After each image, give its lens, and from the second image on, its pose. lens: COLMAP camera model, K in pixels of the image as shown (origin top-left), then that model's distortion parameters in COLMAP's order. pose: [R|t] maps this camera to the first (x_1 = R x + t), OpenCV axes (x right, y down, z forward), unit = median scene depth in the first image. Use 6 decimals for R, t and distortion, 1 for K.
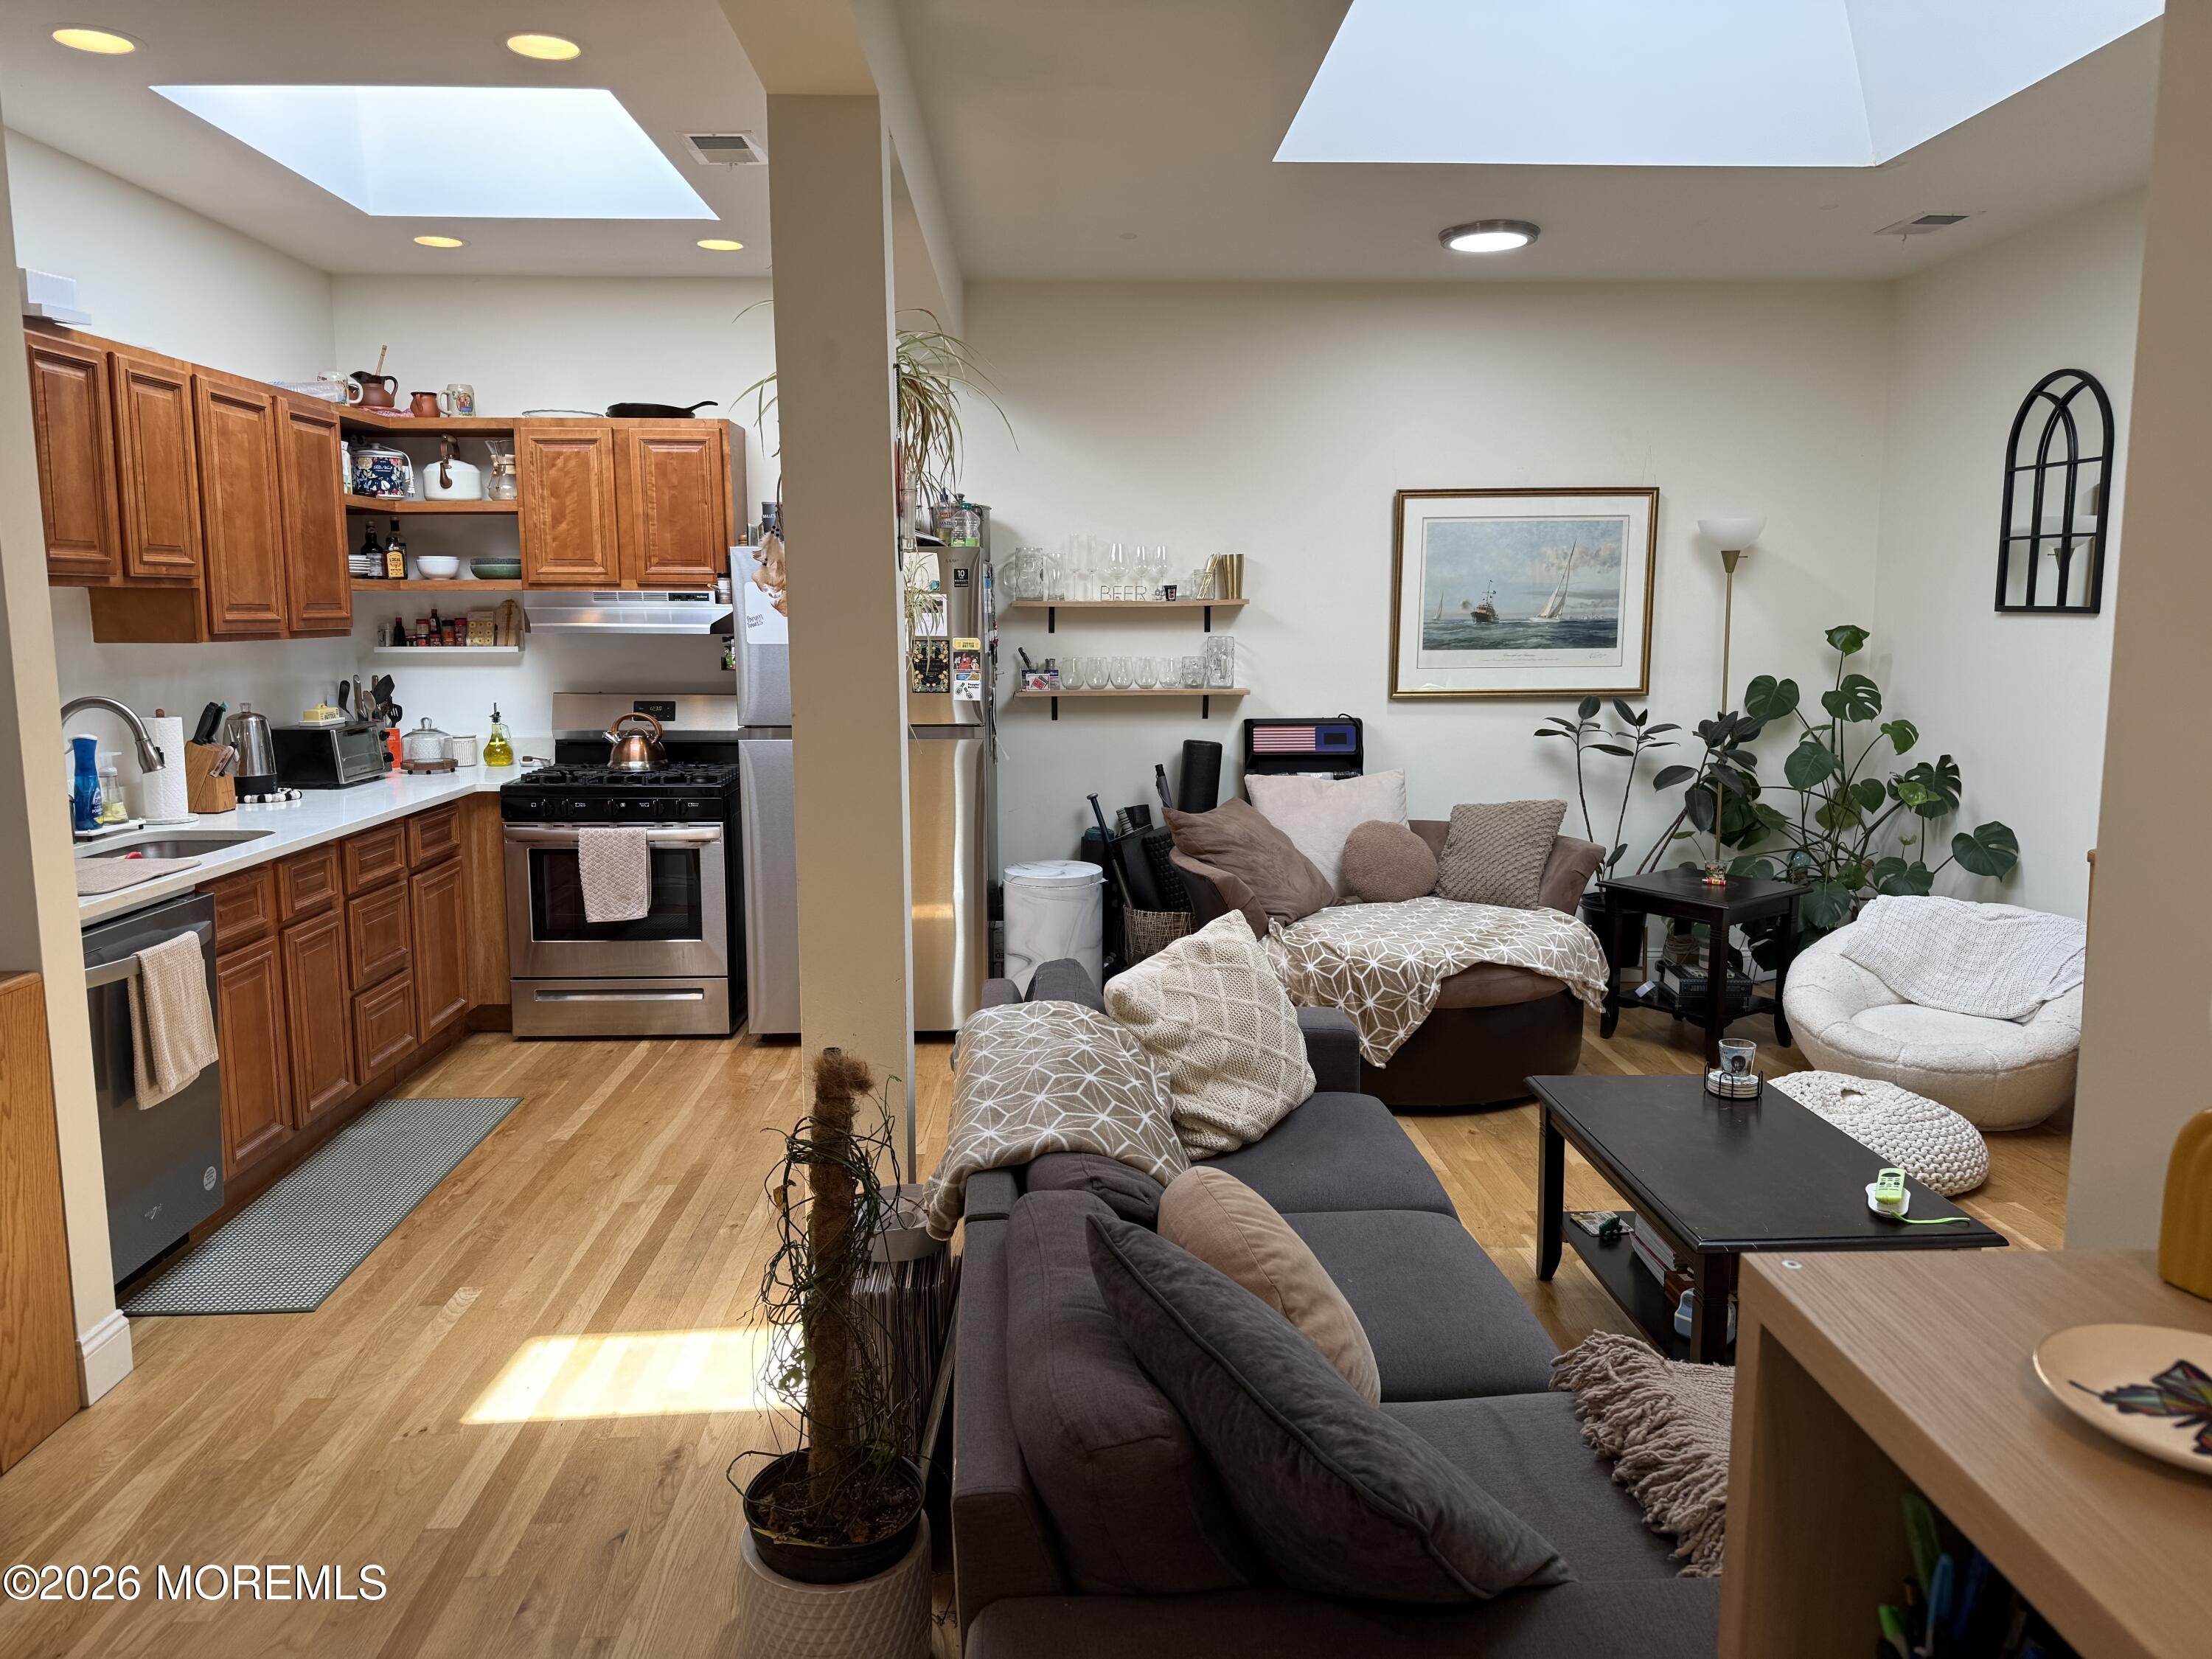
lens RADIAL K [[1552.4, 0, 1099.8], [0, 1552.4, 825.9], [0, 0, 1]] dist [0.048124, -0.054431]
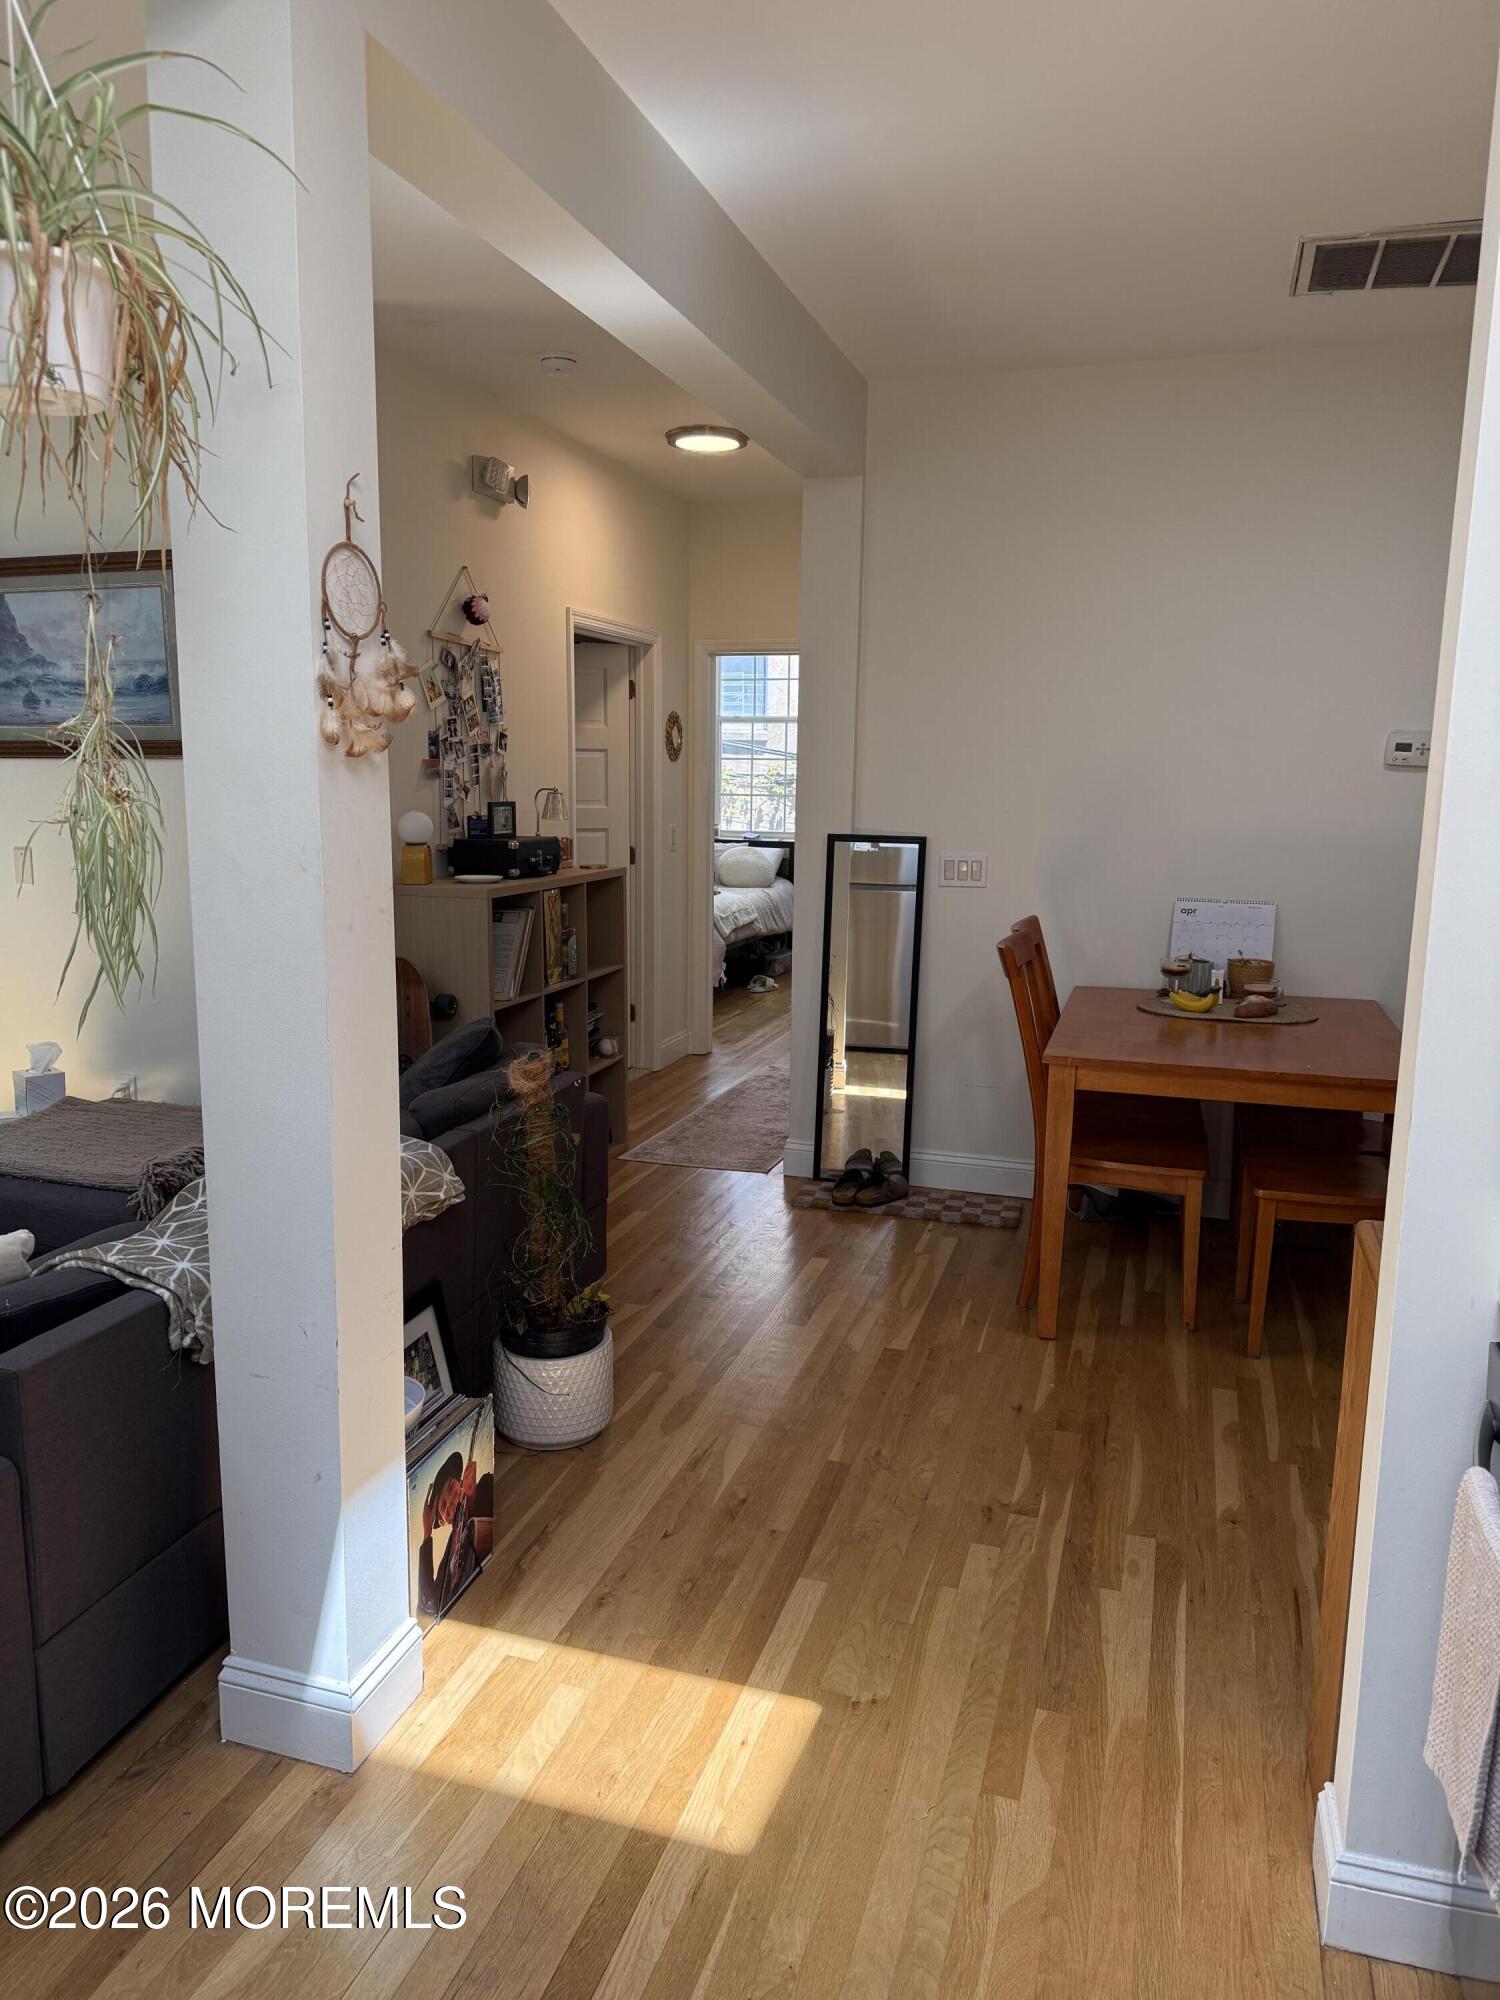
lens RADIAL K [[1403.6, 0, 737.0], [0, 1403.6, 1012.7], [0, 0, 1]] dist [0.048124, -0.054431]
pose [[-0.943101, -0.062734, 0.326533, -0.291894], [0.040024, 0.953482, 0.298782, -0.105322], [-0.330087, 0.294851, -0.896719, 0.782180]]
